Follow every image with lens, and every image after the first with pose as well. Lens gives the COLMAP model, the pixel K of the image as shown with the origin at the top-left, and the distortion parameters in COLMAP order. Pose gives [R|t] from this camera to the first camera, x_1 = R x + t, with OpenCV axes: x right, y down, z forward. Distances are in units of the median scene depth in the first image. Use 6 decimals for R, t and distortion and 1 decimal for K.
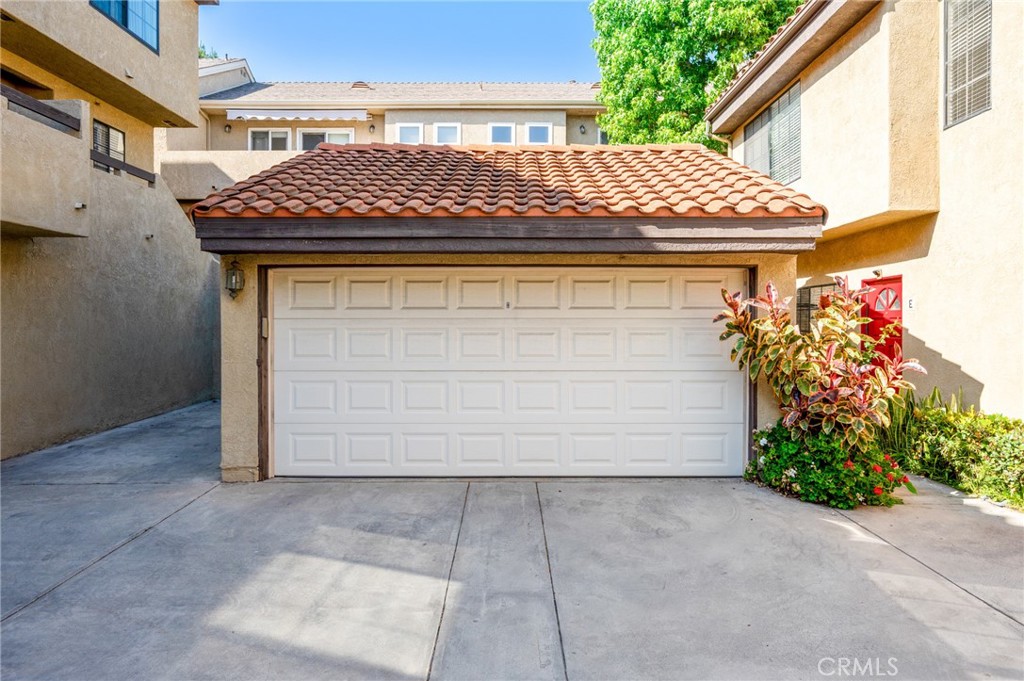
lens RADIAL K [[592.6, 0, 513.3], [0, 592.6, 322.4], [0, 0, 1]] dist [-0.003005, -0.000050]
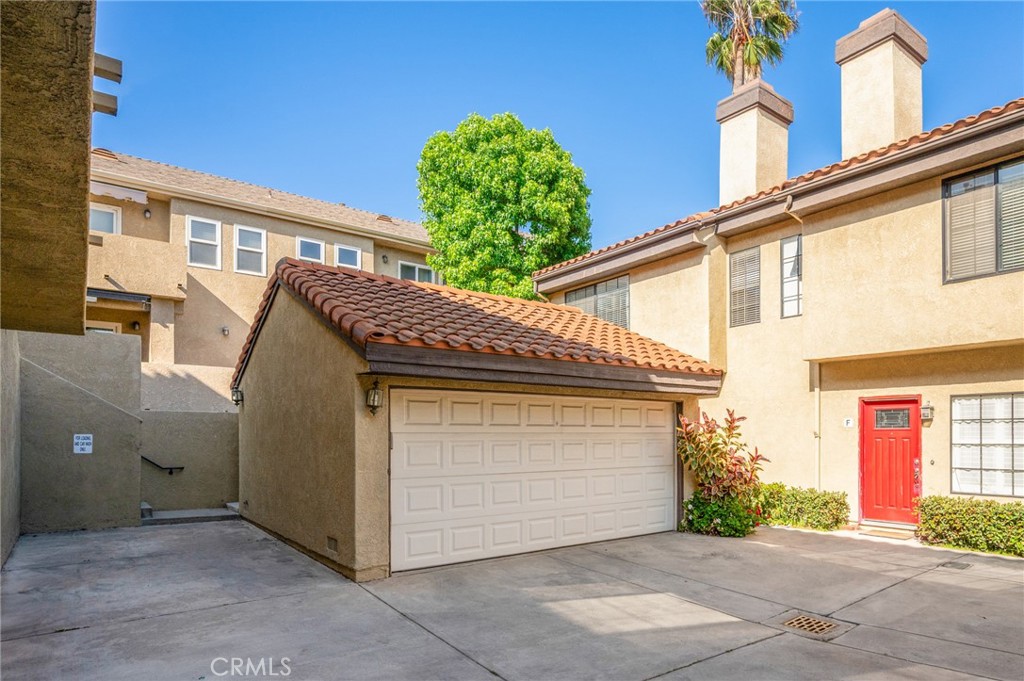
lens RADIAL K [[596.4, 0, 512.2], [0, 596.4, 433.7], [0, 0, 1]] dist [-0.004469, -0.001136]
pose [[0.804247, 0.000612, 0.594295, -0.901717], [0.001724, 0.999993, -0.003363, -0.000612], [-0.594293, 0.003729, 0.804240, -0.053649]]
